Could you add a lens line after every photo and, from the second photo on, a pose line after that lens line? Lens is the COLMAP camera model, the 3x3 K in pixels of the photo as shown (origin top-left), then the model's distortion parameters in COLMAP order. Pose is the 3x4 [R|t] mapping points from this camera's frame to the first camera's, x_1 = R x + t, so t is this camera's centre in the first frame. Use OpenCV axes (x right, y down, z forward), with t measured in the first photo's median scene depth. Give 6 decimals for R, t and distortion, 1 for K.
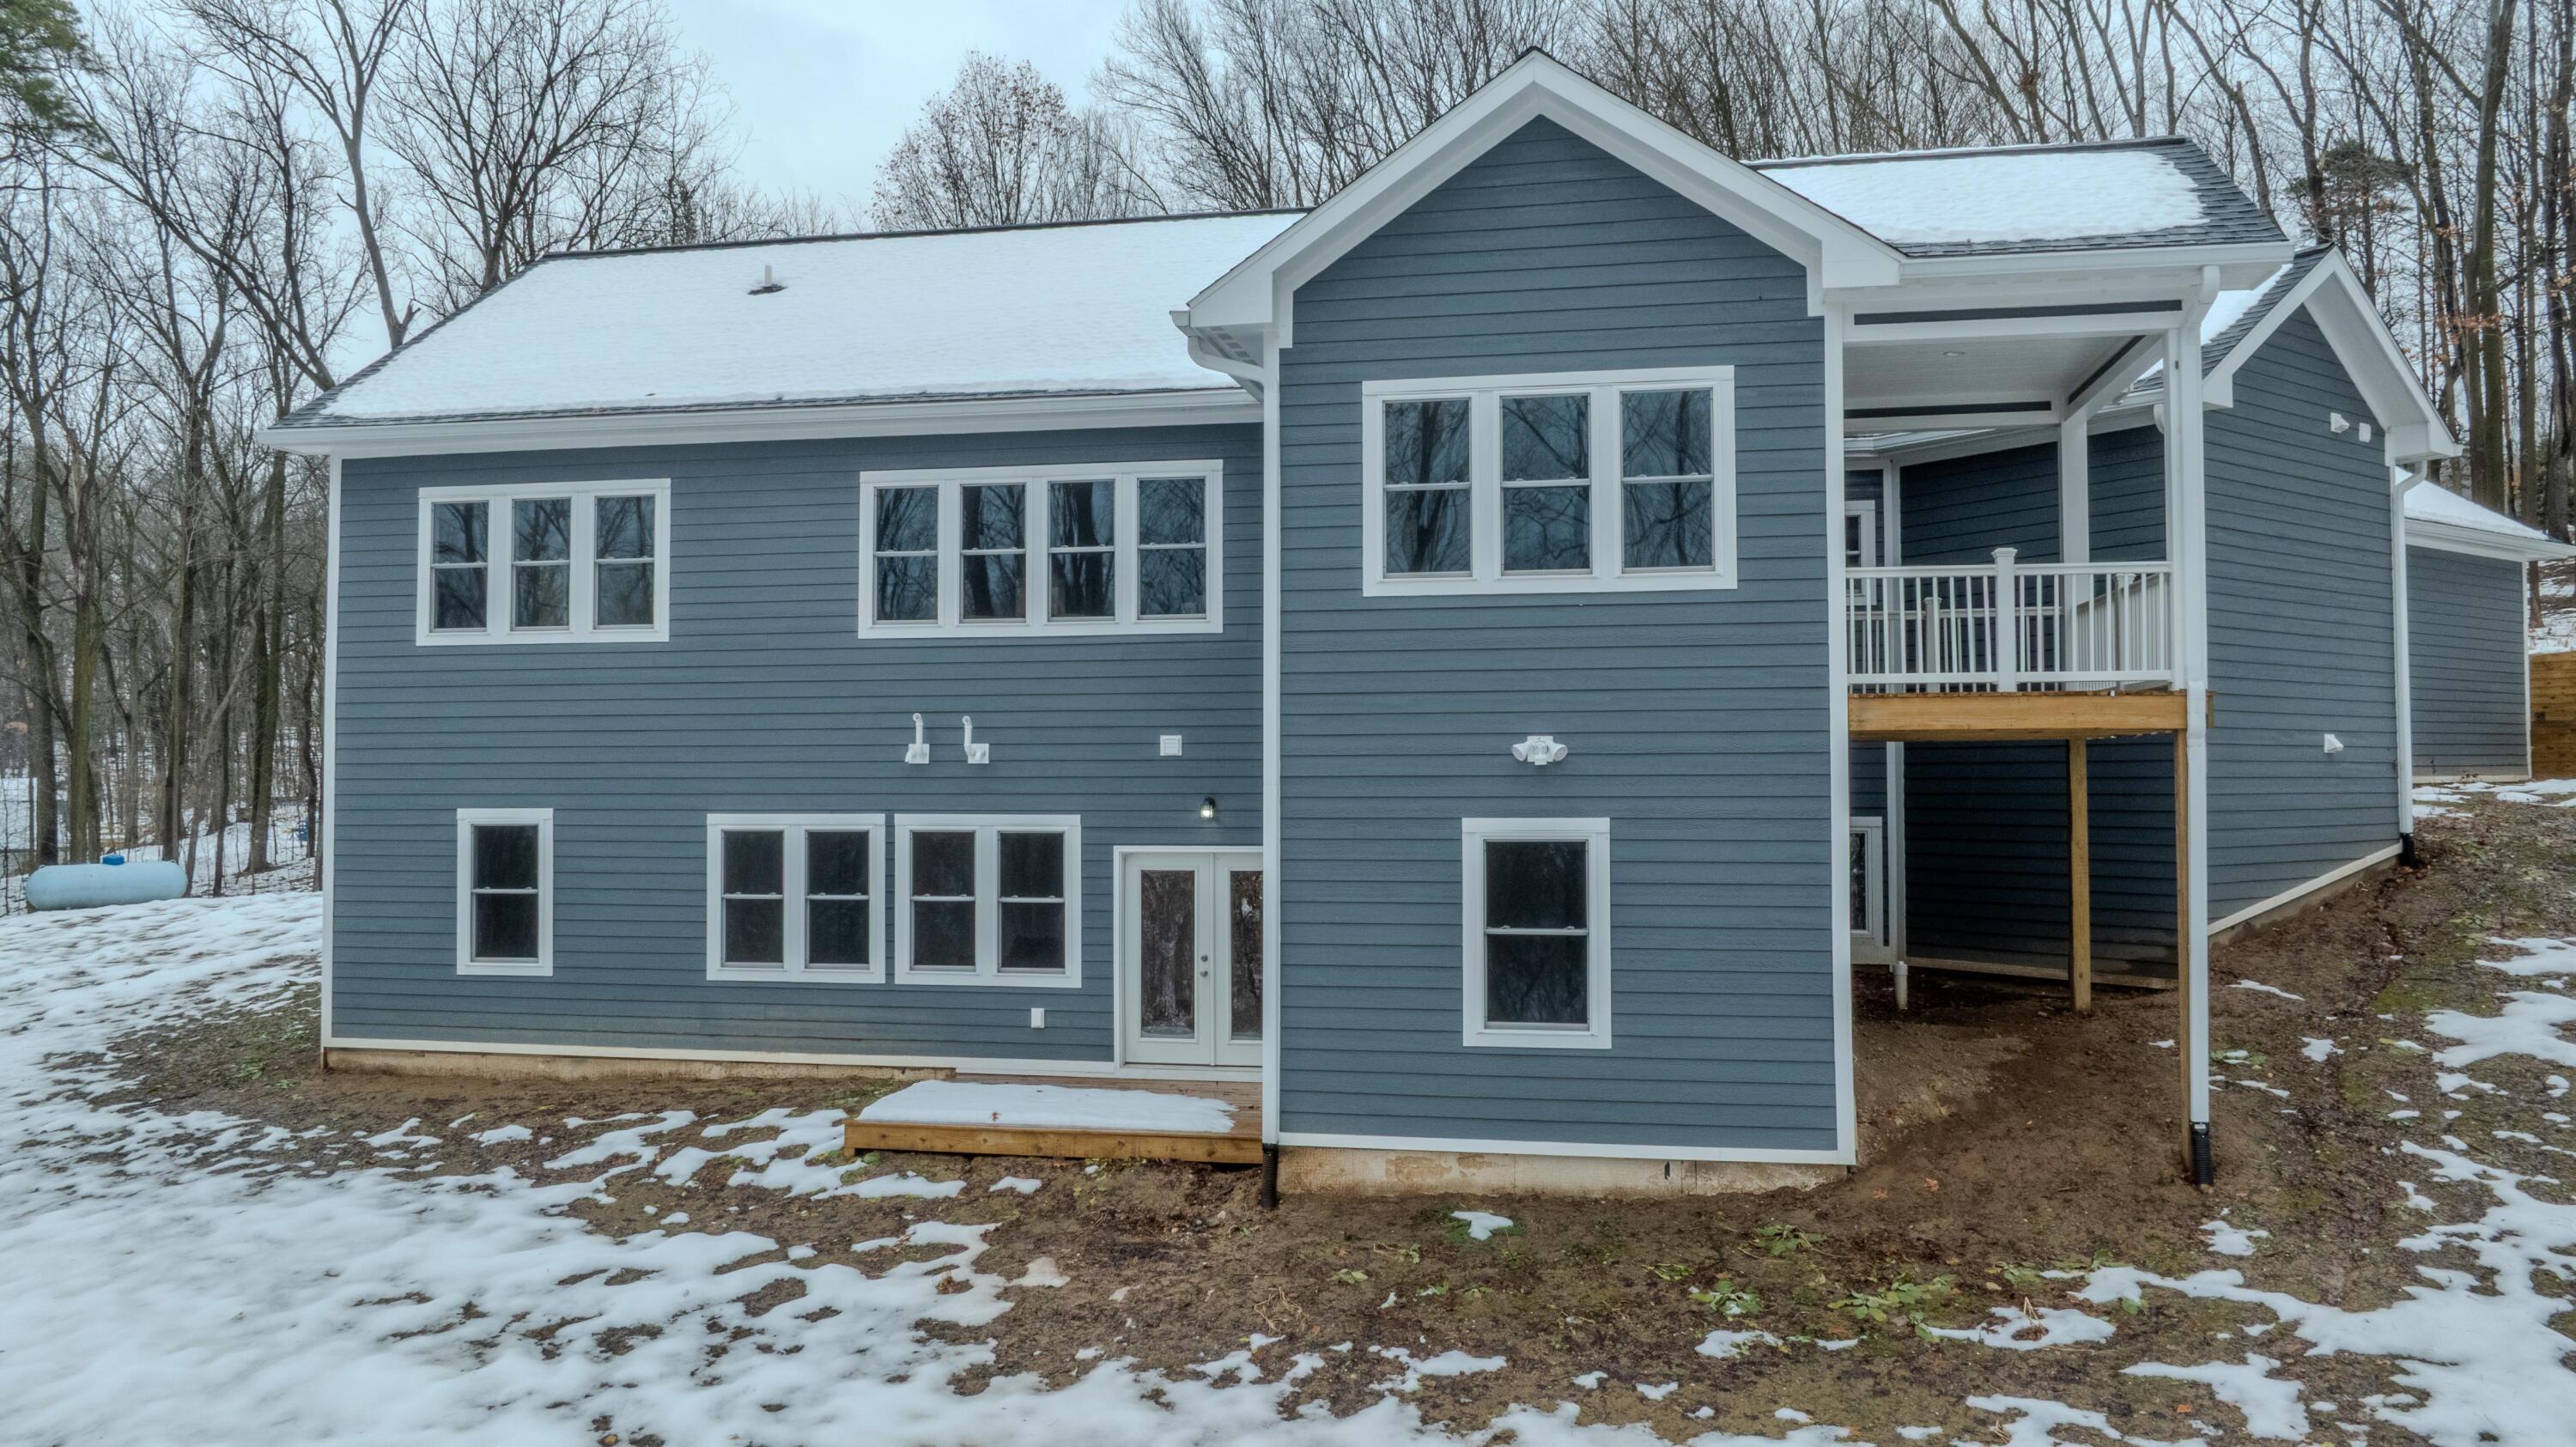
lens RADIAL K [[1827.3, 0, 1293.5], [0, 1827.3, 719.4], [0, 0, 1]] dist [-0.042402, 0.044756]
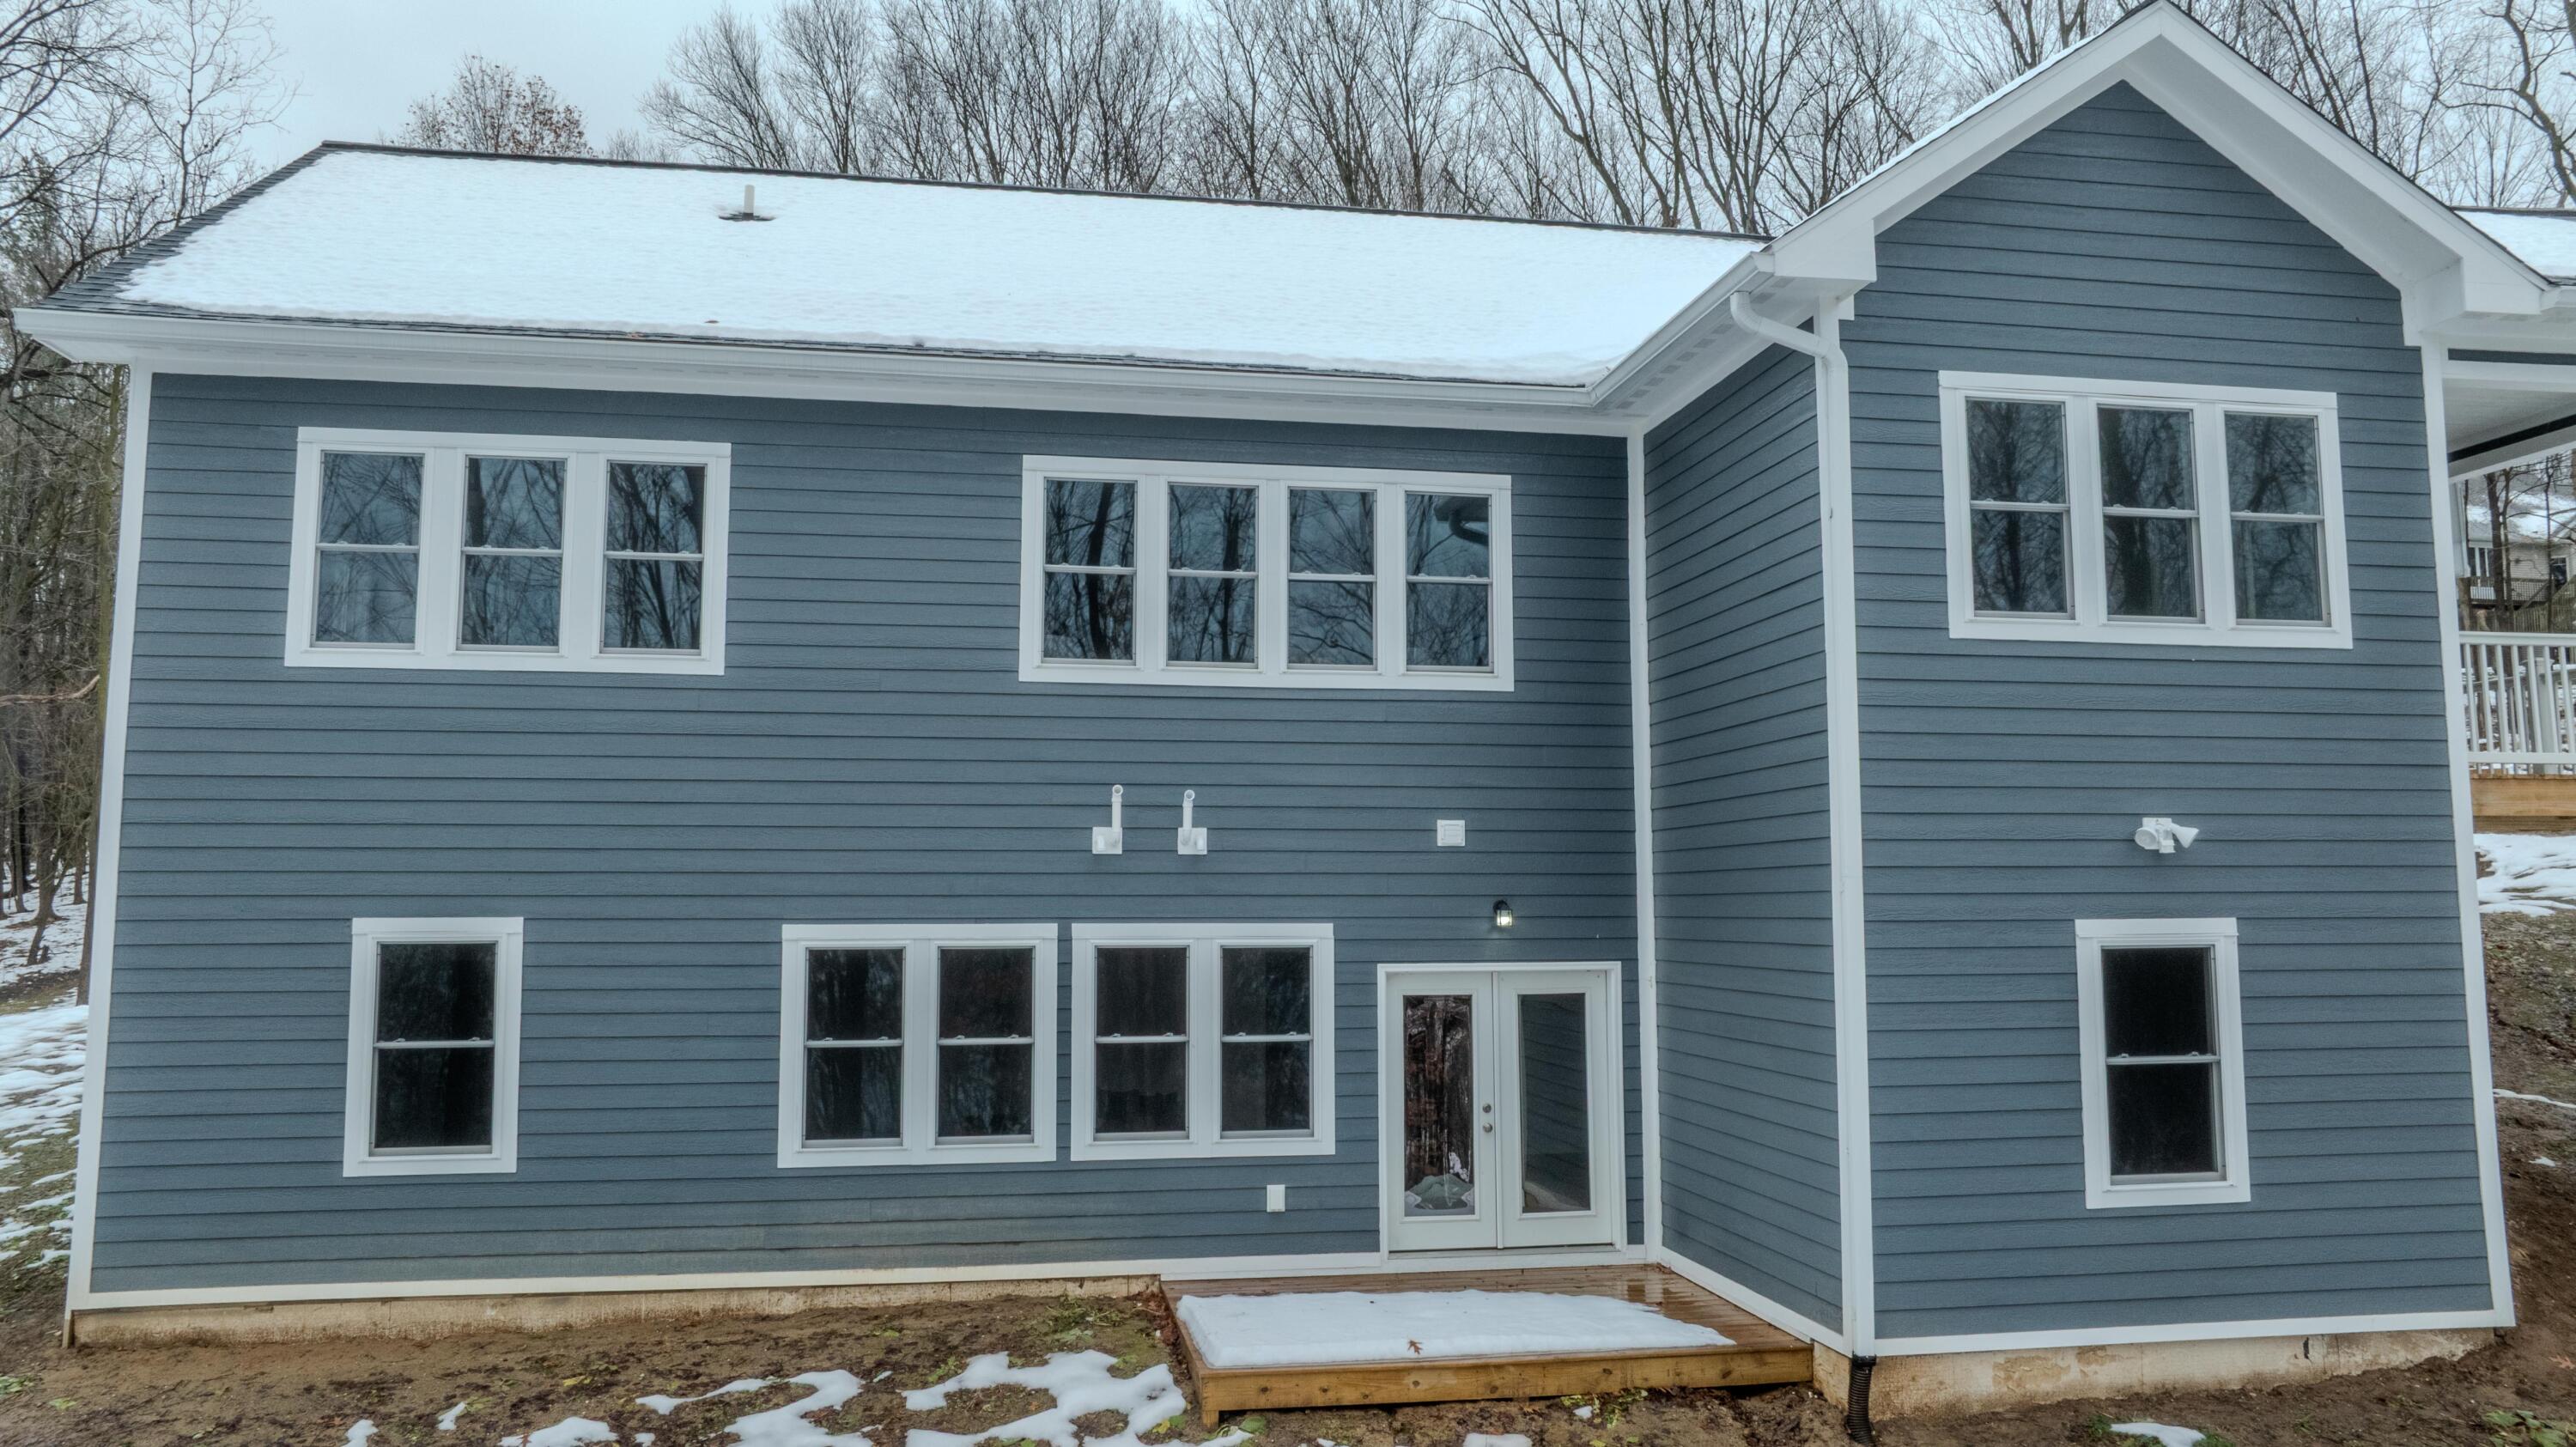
lens RADIAL K [[1827.3, 0, 1308.9], [0, 1827.3, 720.4], [0, 0, 1]] dist [-0.042402, 0.044756]
pose [[0.937033, 0.035299, 0.347452, -0.392639], [-0.012180, 0.997577, -0.068500, 0.020075], [-0.349028, 0.059955, 0.935192, 0.288704]]
